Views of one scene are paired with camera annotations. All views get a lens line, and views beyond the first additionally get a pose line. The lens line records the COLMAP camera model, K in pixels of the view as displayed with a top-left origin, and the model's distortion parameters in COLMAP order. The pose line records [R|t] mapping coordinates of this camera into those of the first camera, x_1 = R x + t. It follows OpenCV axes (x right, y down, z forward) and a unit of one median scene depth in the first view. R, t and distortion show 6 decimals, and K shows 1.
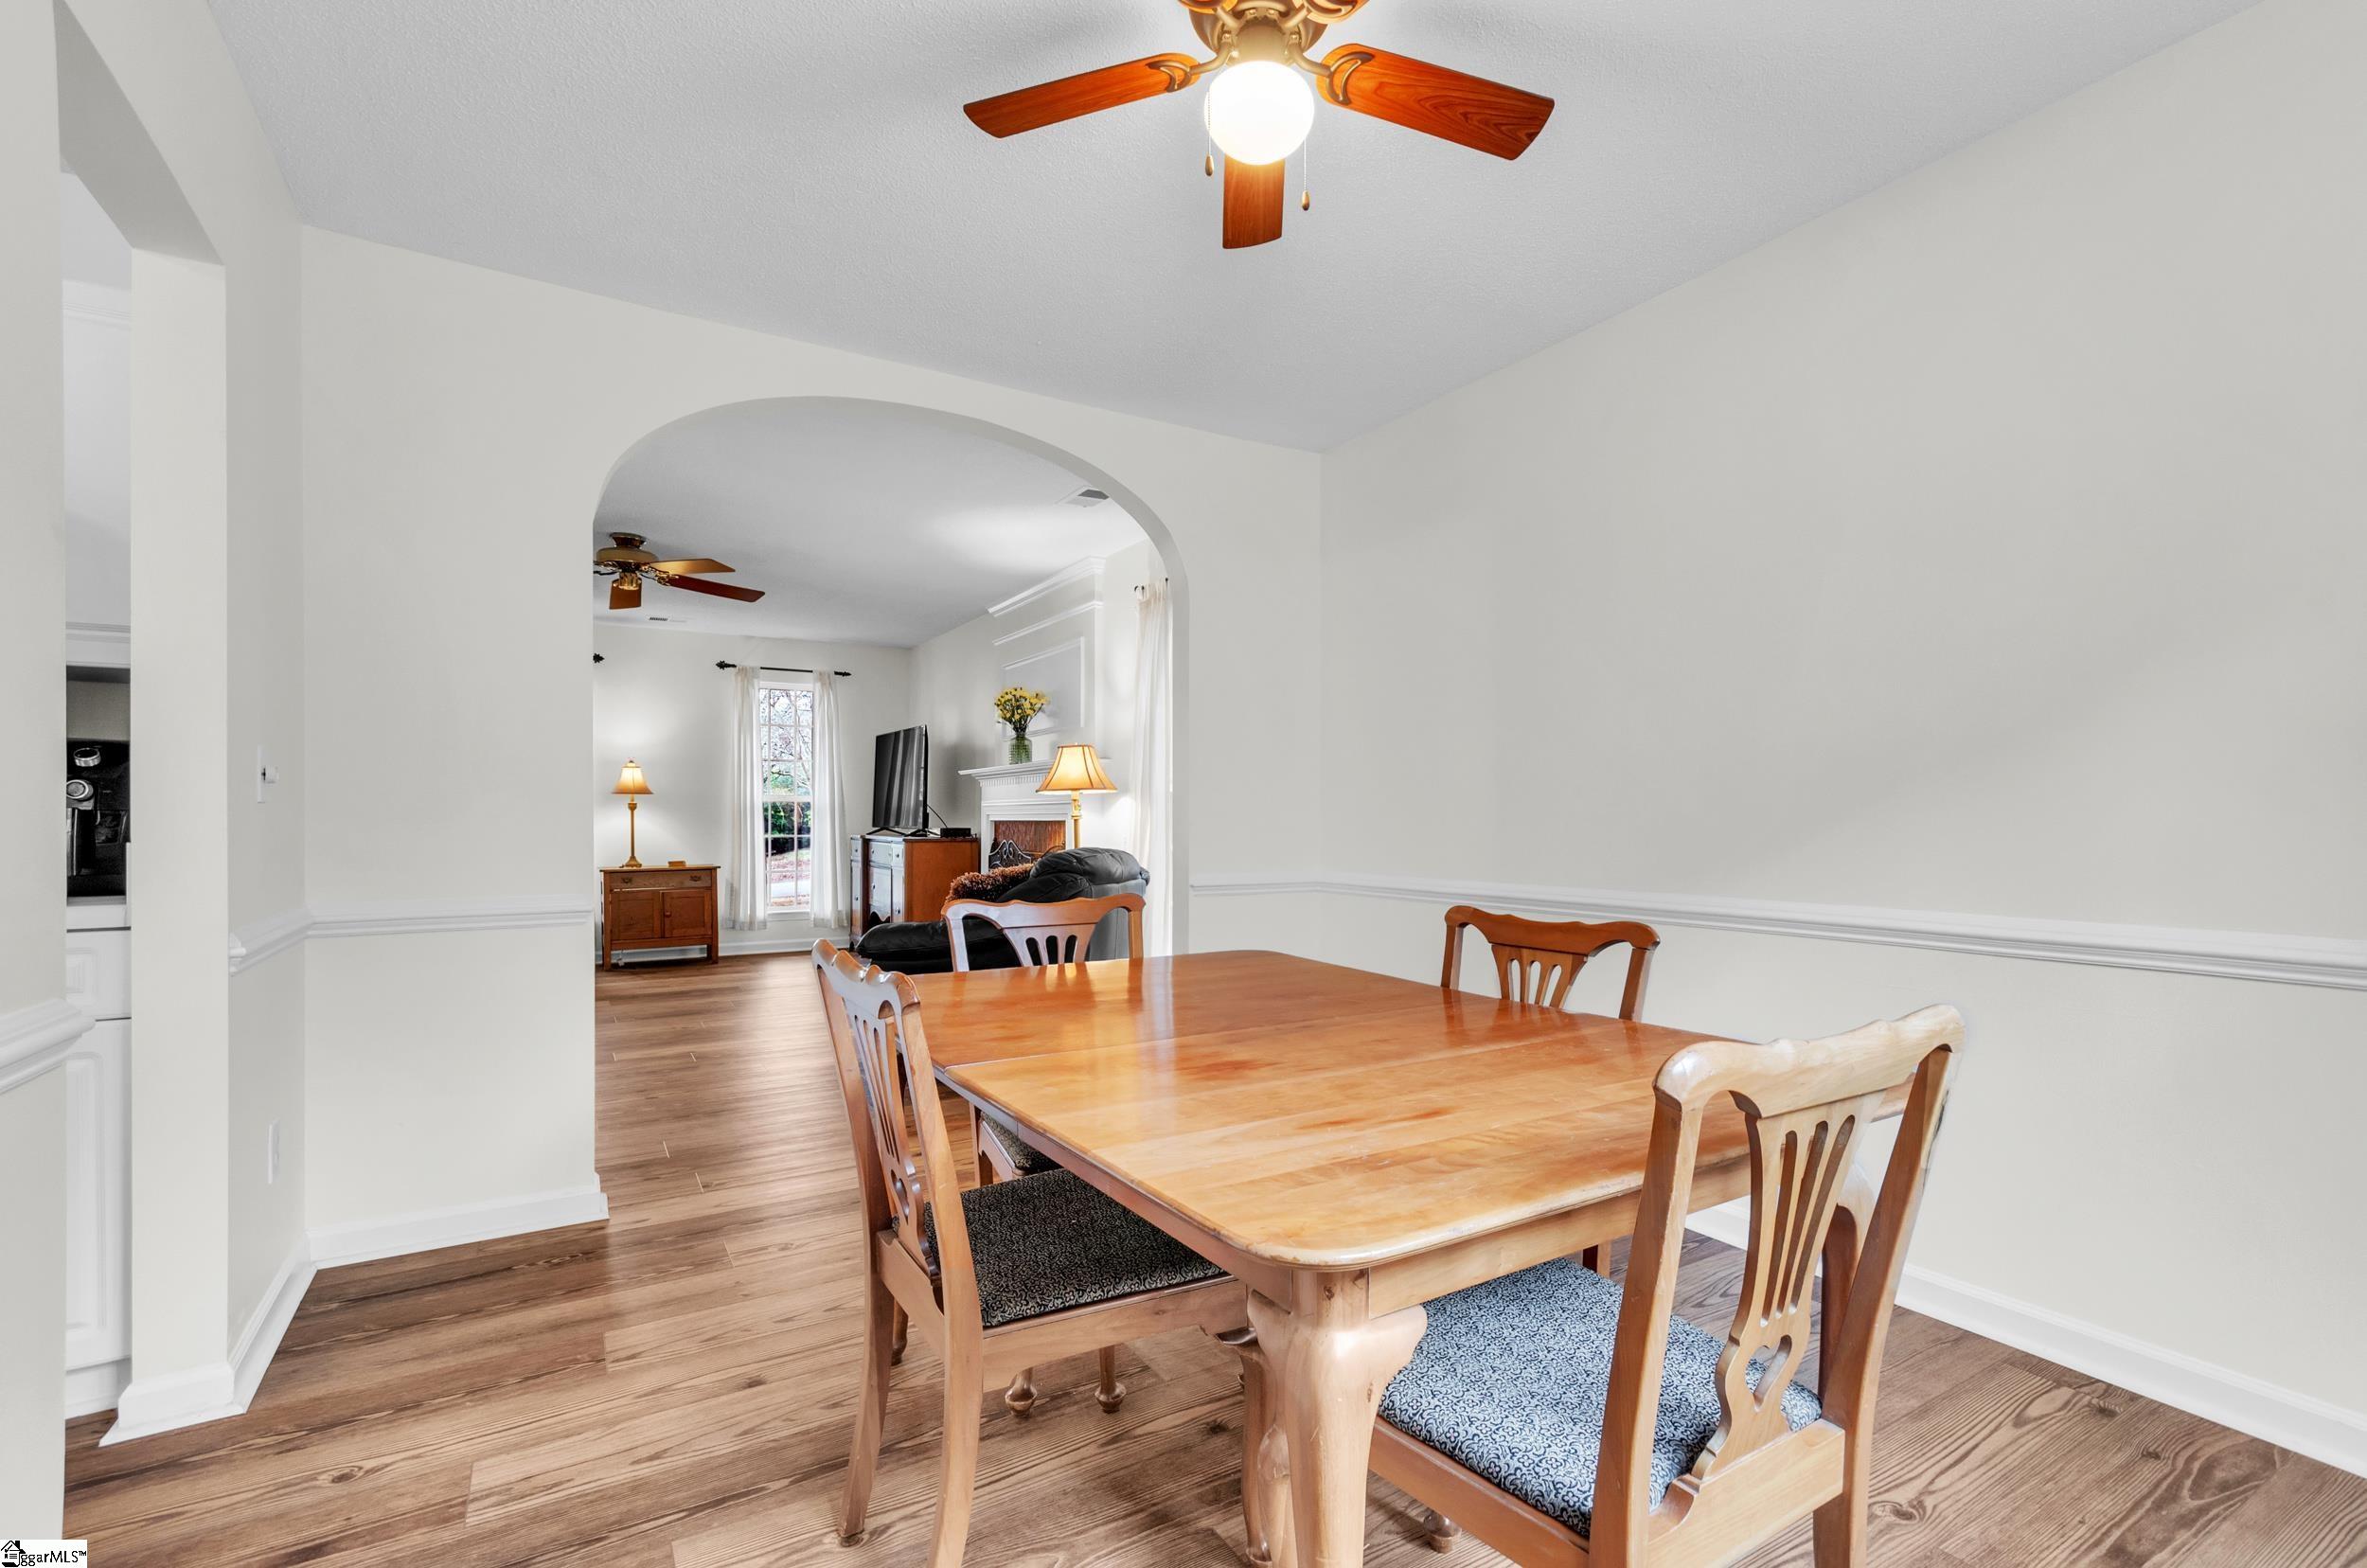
lens RADIAL K [[1037.9, 0, 1185.3], [0, 1037.9, 813.1], [0, 0, 1]] dist [0.002116, 0.000178]
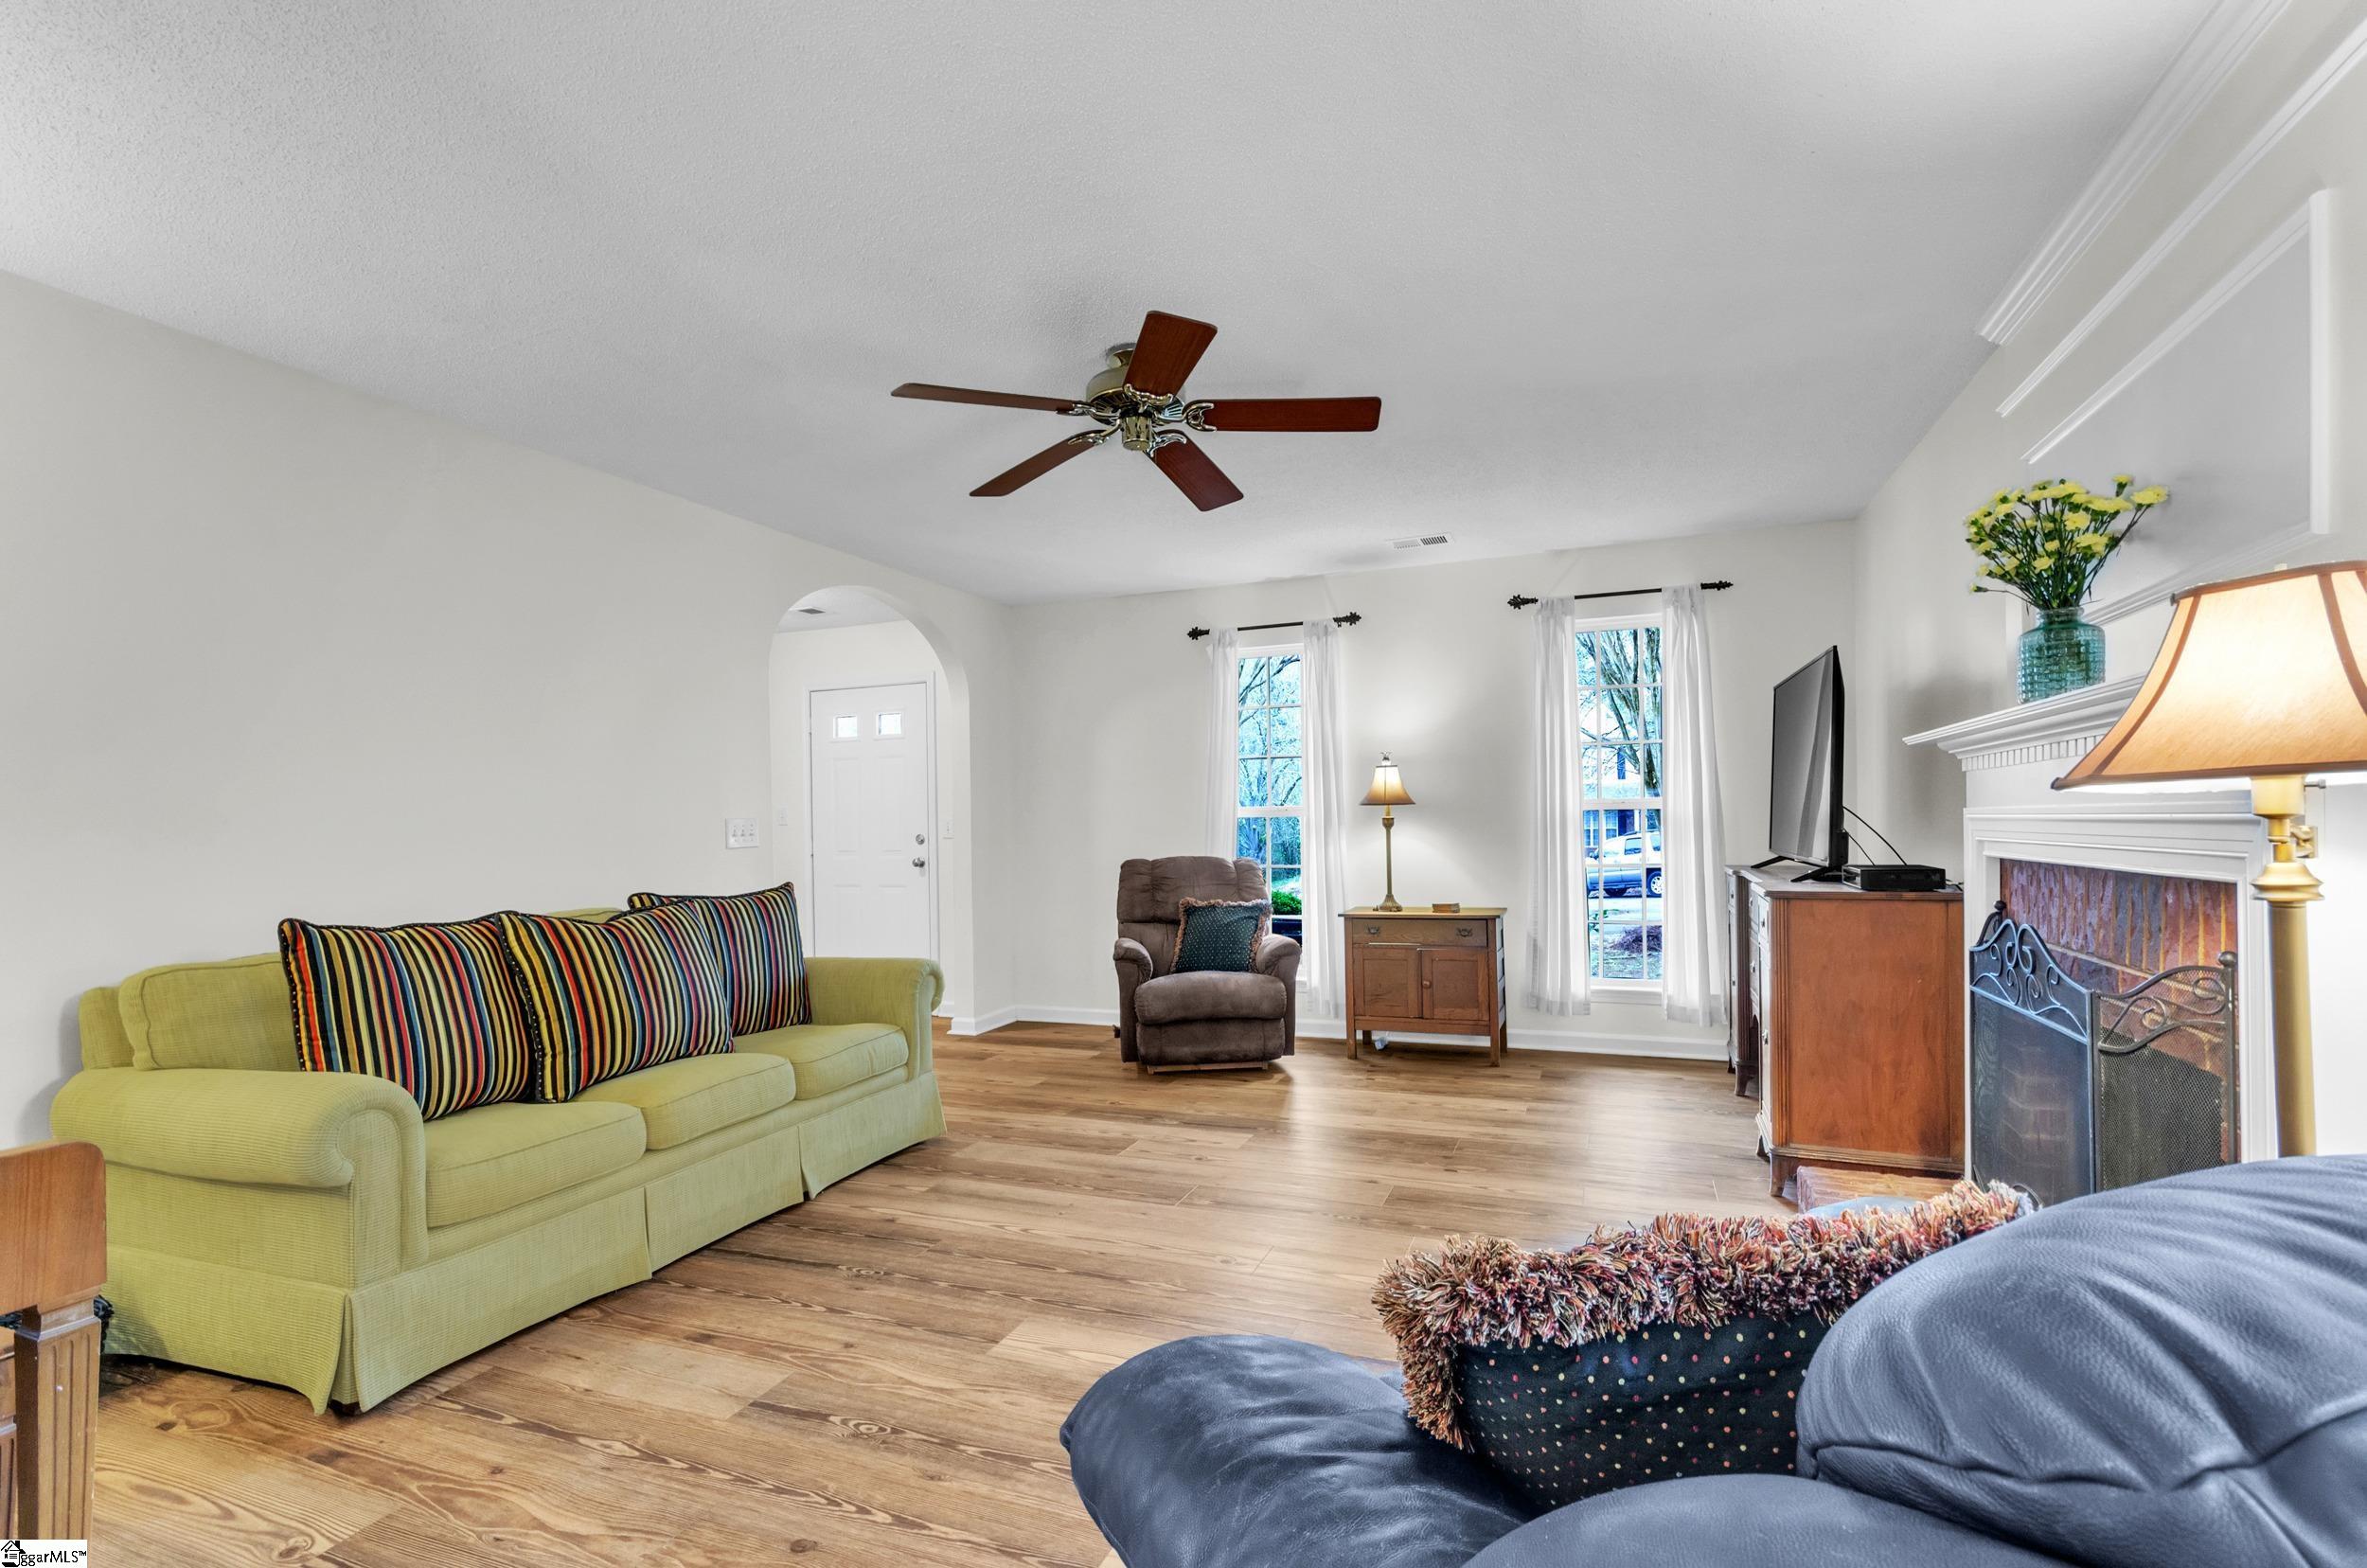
lens RADIAL K [[1074.5, 0, 1190.7], [0, 1074.5, 829.9], [0, 0, 1]] dist [-0.000176, 0.000086]
pose [[0.615244, -0.004238, -0.788325, -0.045787], [0.018916, 0.999777, 0.009388, -0.011088], [0.788110, -0.020688, 0.615187, 0.453256]]
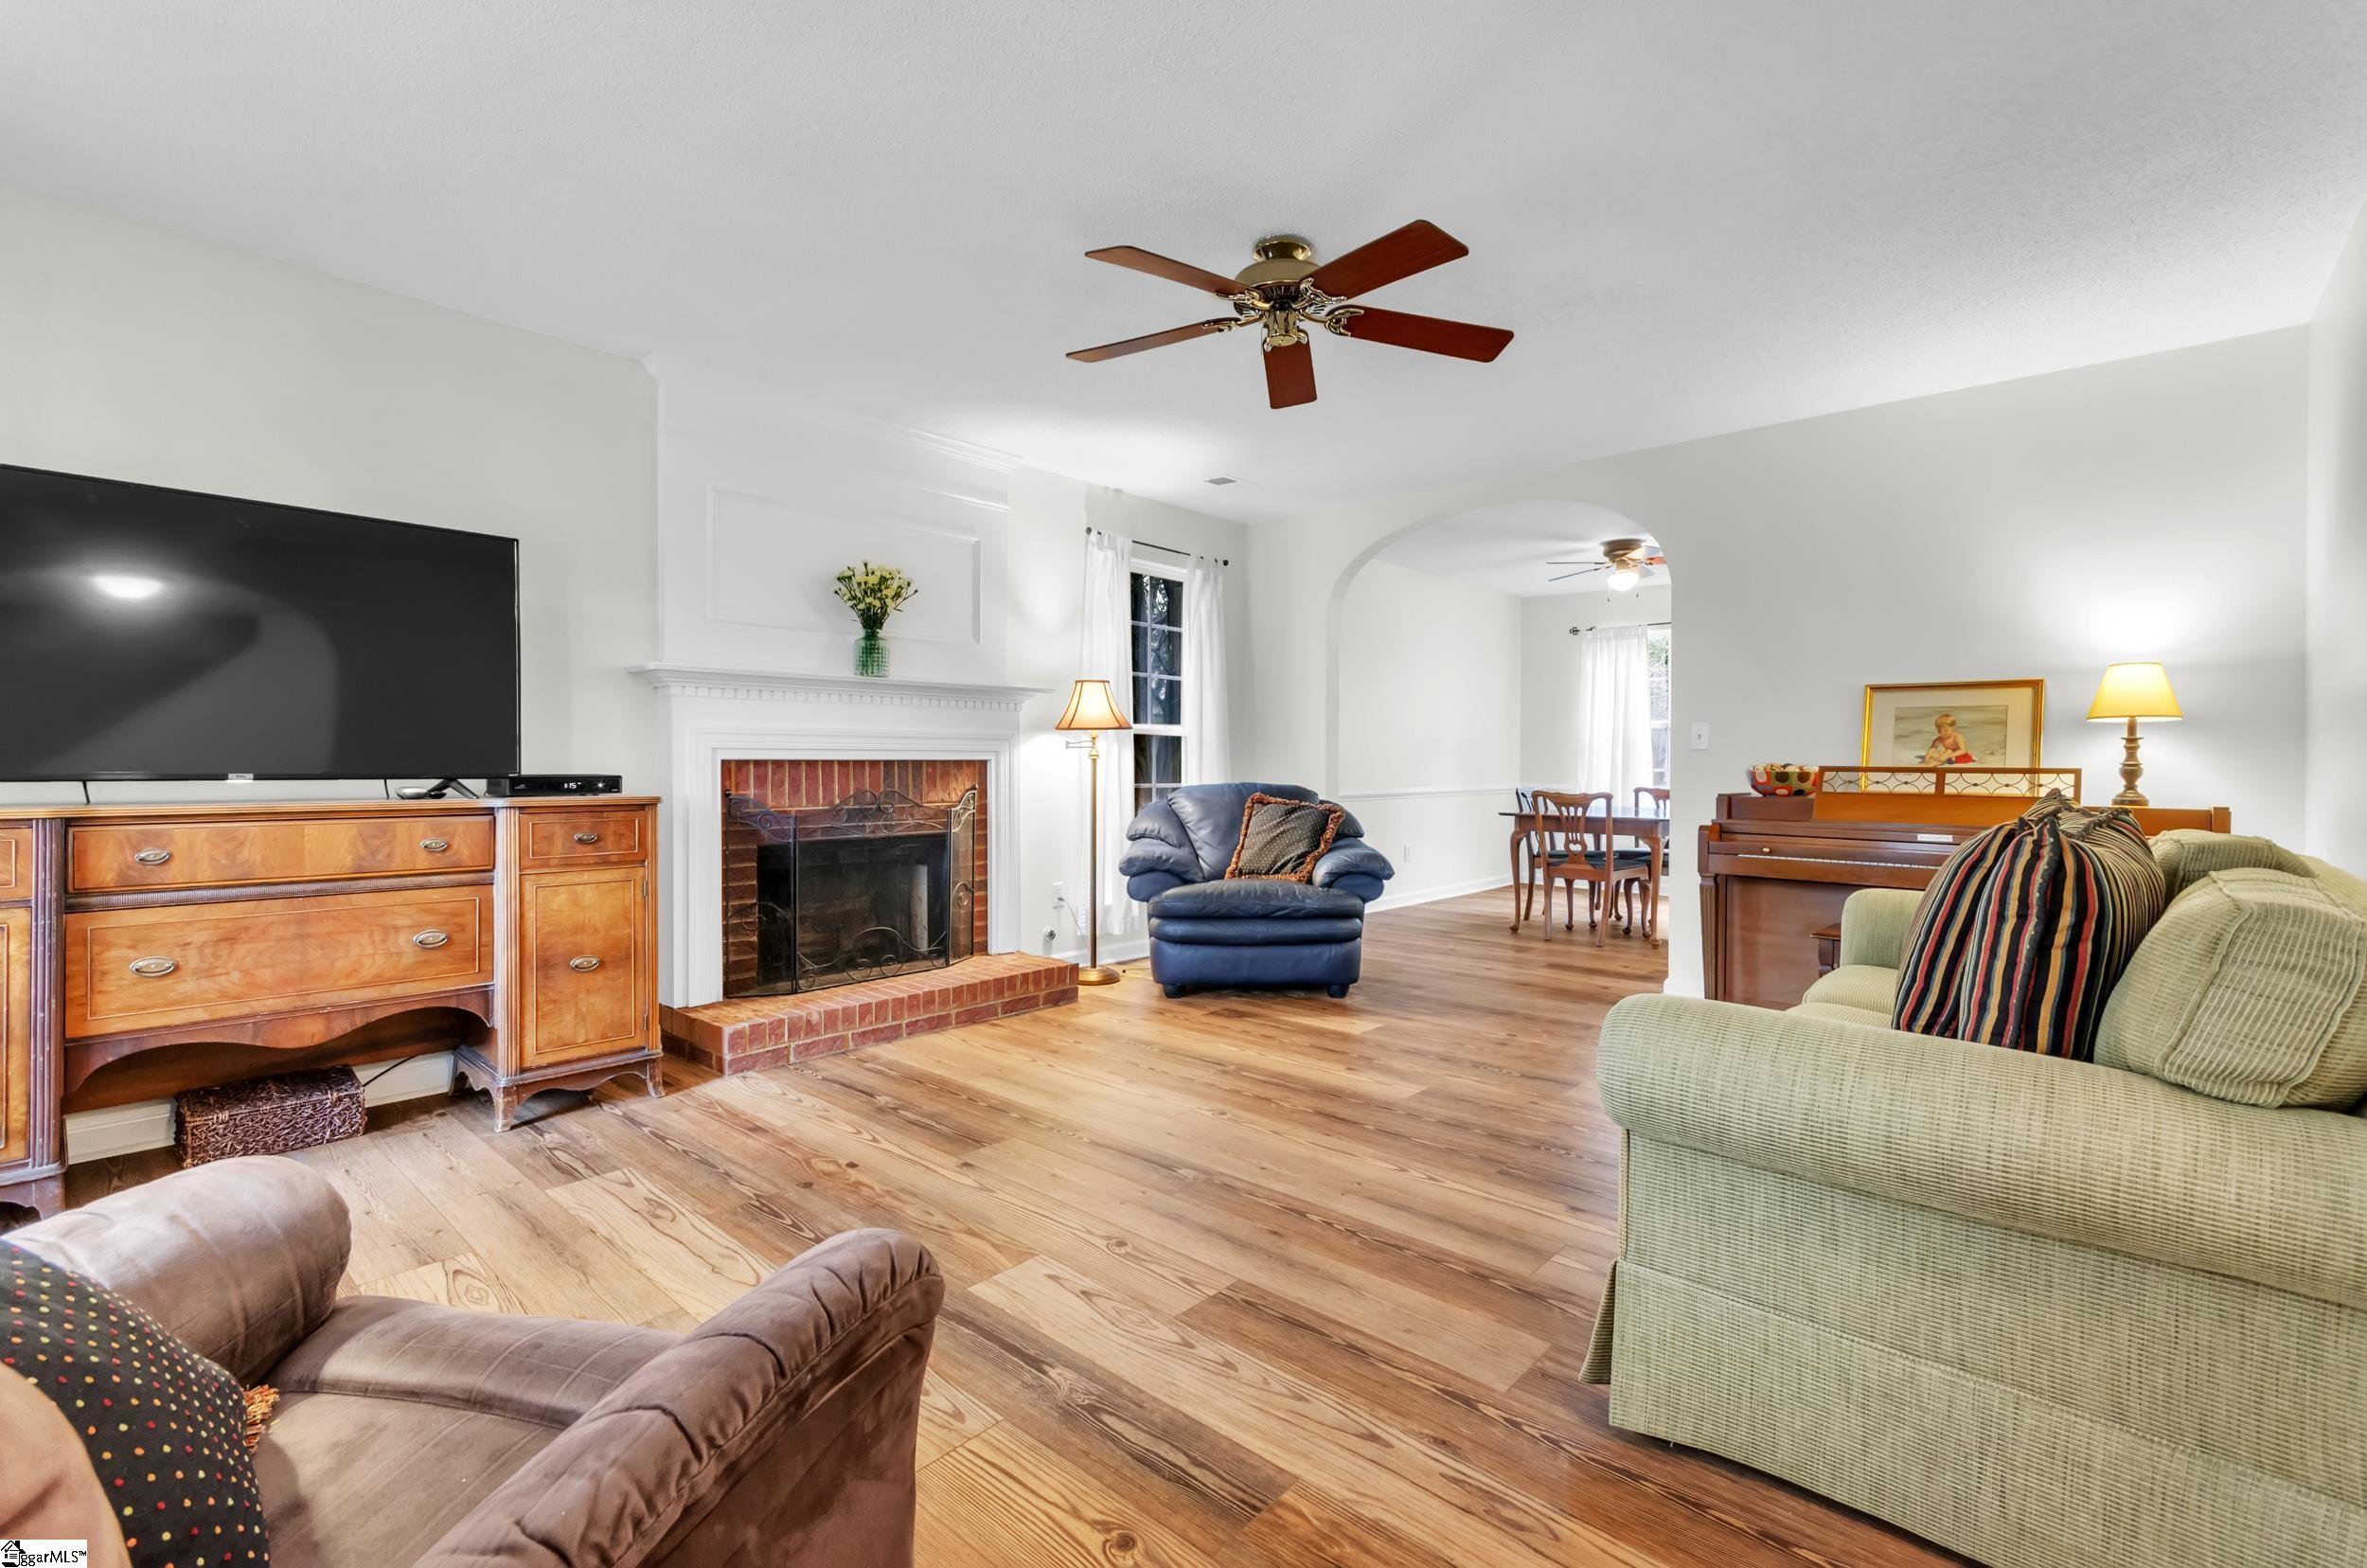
lens RADIAL K [[1047.8, 0, 1181.5], [0, 1047.8, 760.5], [0, 0, 1]] dist [-0.000328, 0.000134]
pose [[-0.295470, 0.002491, 0.955349, -0.712621], [-0.006781, 0.999966, -0.004705, 0.007432], [-0.955328, -0.007868, -0.295443, 0.822978]]
